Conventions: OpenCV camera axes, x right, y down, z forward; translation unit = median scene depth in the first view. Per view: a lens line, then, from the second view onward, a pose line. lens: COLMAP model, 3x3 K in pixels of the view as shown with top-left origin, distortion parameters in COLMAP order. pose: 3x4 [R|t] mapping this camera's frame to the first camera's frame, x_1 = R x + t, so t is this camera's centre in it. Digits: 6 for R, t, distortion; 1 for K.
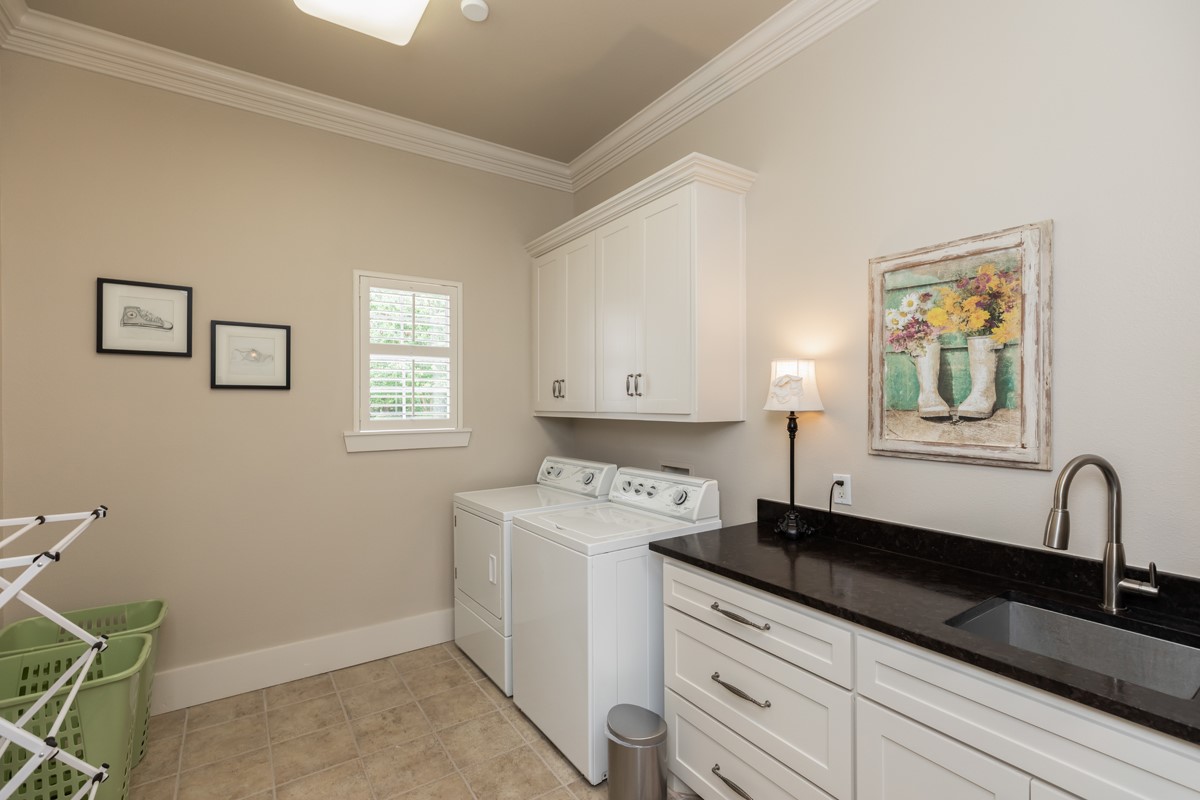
lens RADIAL K [[554.4, 0, 601.0], [0, 554.4, 400.2], [0, 0, 1]] dist [-0.004336, -0.000543]
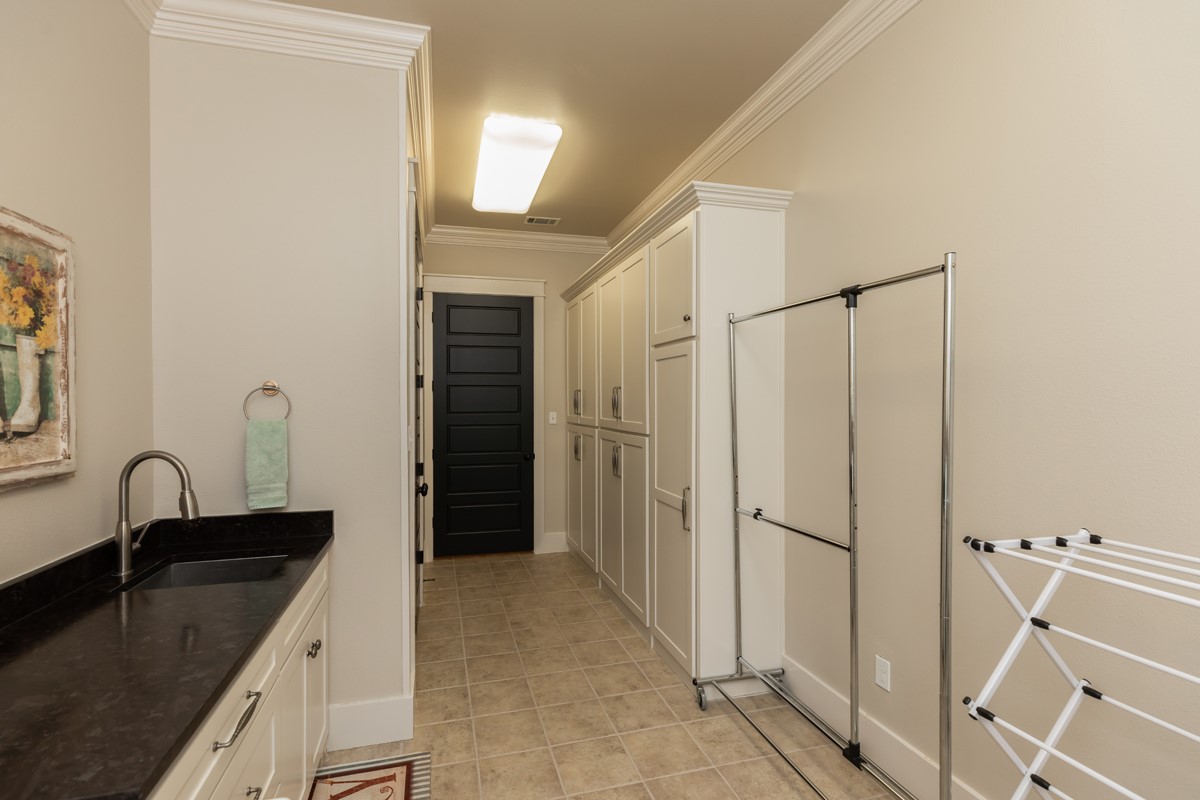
lens RADIAL K [[554.4, 0, 598.9], [0, 554.4, 401.9], [0, 0, 1]] dist [-0.004336, -0.000543]
pose [[-0.953551, 0.003581, 0.301210, -0.412290], [0.004942, 0.999981, 0.003758, -0.013479], [-0.301191, 0.005072, -0.953550, 1.556316]]
